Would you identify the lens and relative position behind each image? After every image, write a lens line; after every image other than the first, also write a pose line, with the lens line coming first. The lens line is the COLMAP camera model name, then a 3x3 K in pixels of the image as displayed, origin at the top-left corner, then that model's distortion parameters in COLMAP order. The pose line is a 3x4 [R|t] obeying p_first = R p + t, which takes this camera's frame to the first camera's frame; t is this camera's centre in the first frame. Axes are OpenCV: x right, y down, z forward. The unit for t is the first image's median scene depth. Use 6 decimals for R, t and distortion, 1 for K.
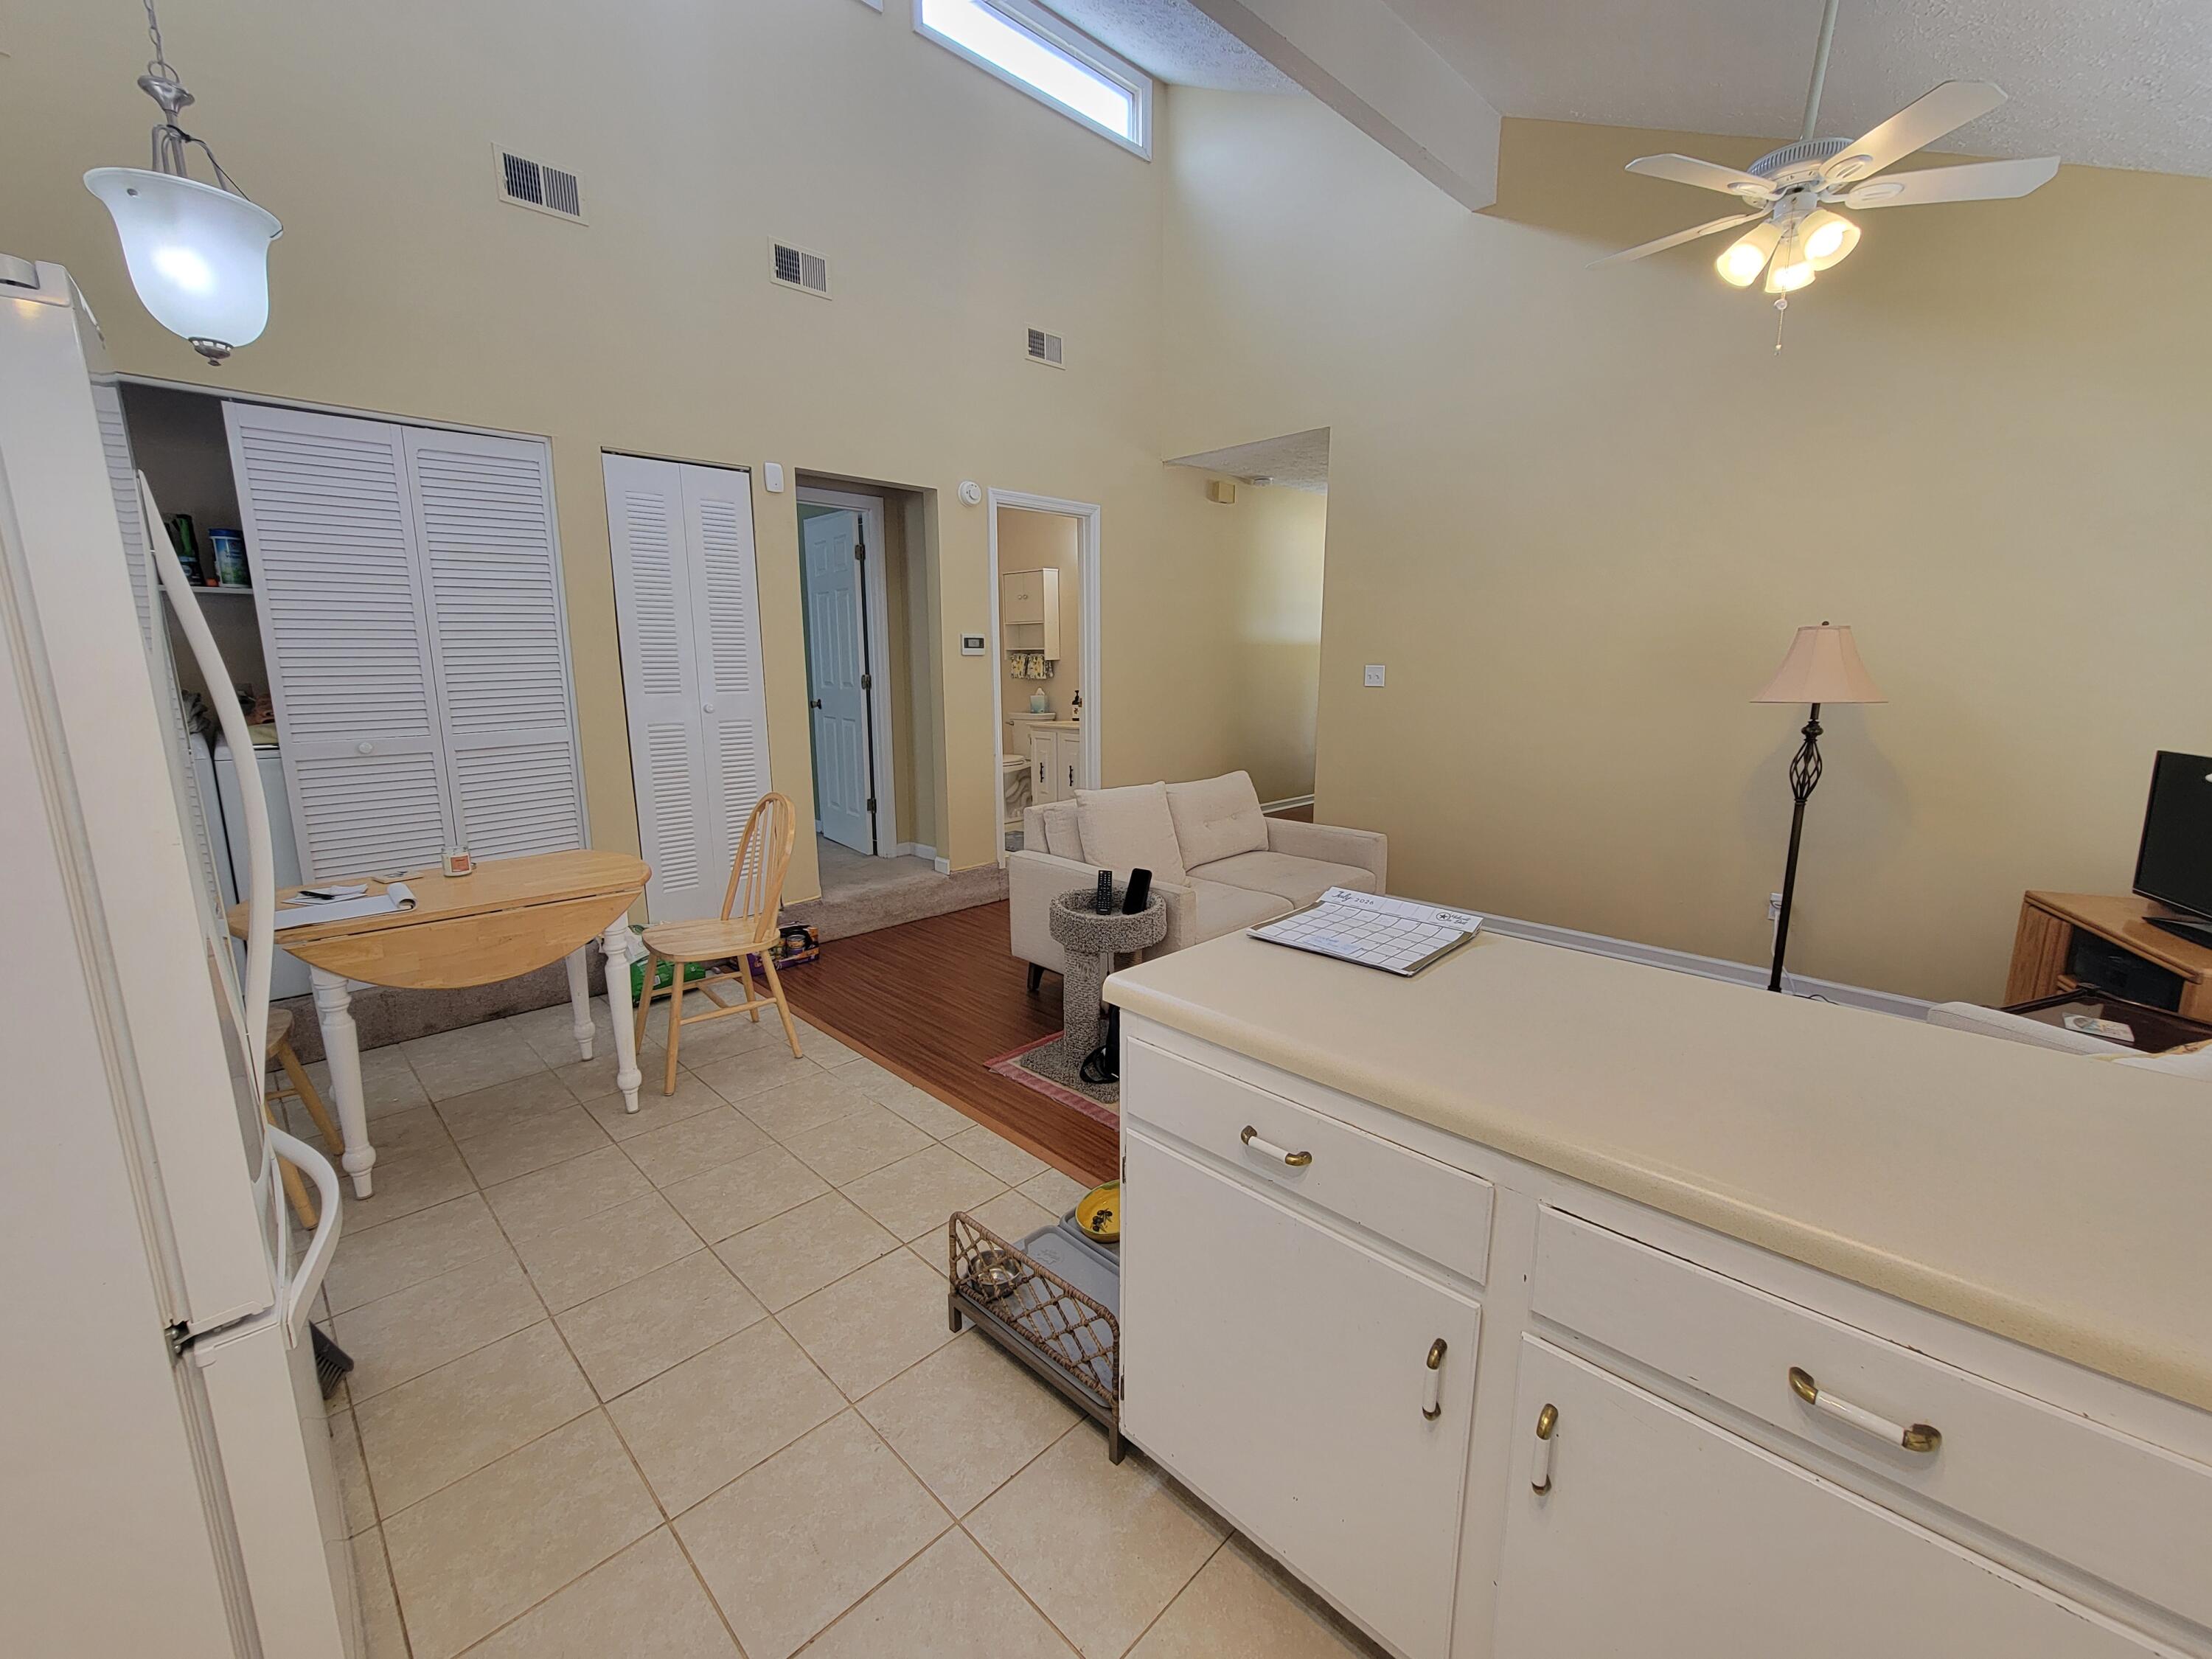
lens RADIAL K [[906.6, 0, 1102.7], [0, 906.6, 825.8], [0, 0, 1]] dist [-0.000819, -0.000566]
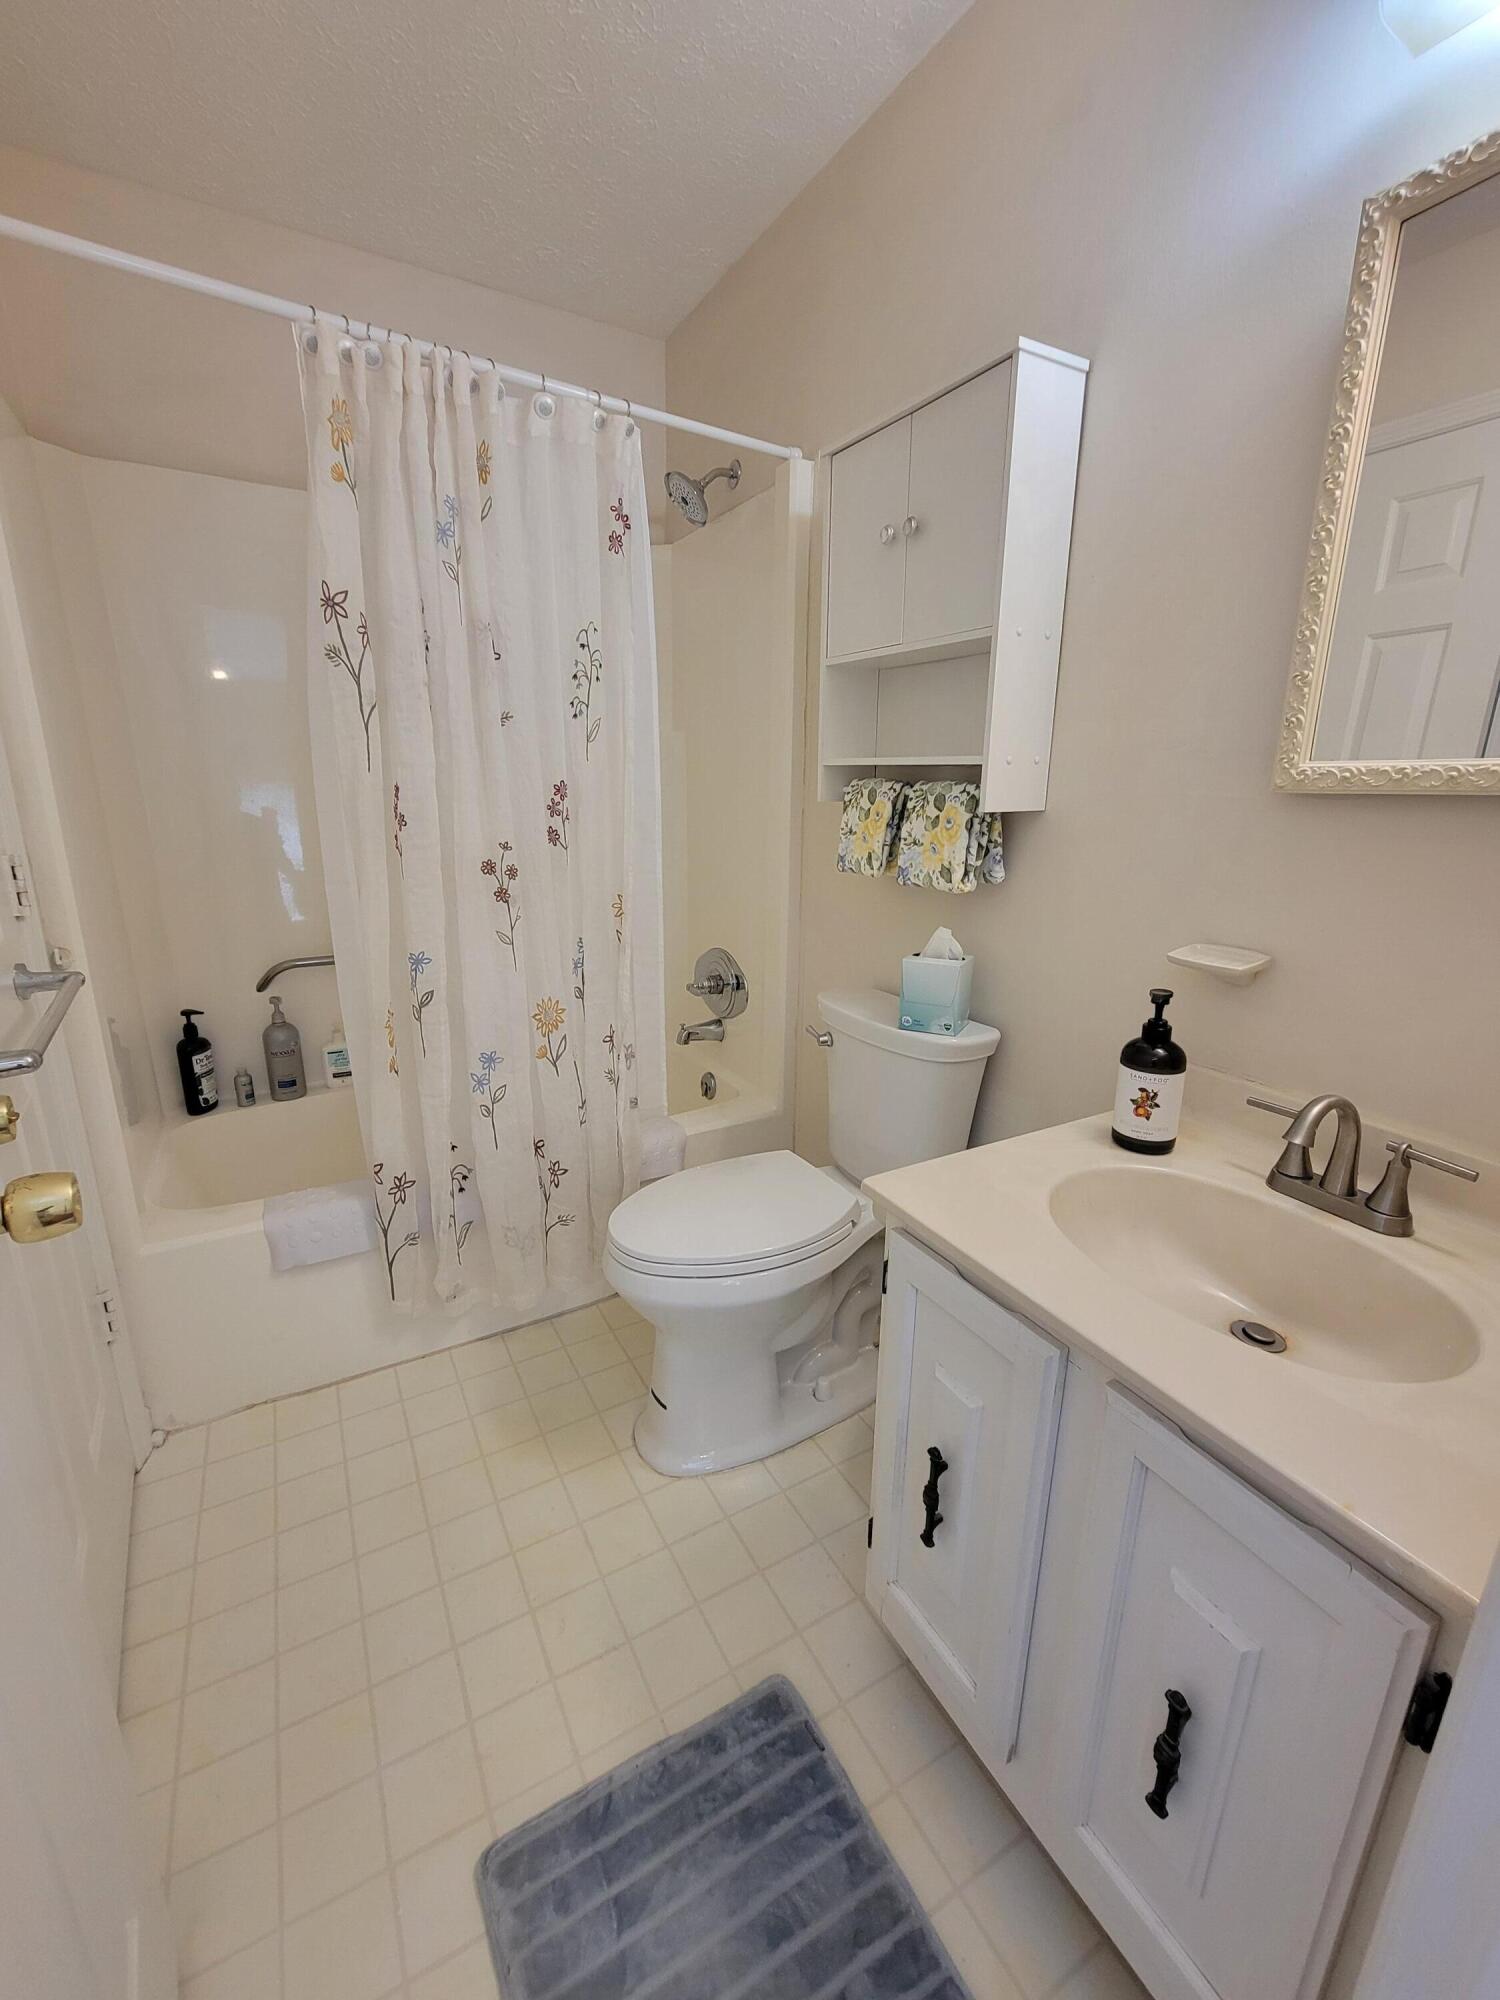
lens RADIAL K [[819.8, 0, 753.1], [0, 819.8, 1003.3], [0, 0, 1]] dist [-0.000819, -0.000566]
pose [[0.965207, 0.084594, -0.247426, -0.063093], [-0.066046, 0.994413, 0.082340, -0.147118], [0.253009, -0.063133, 0.965402, 0.779488]]
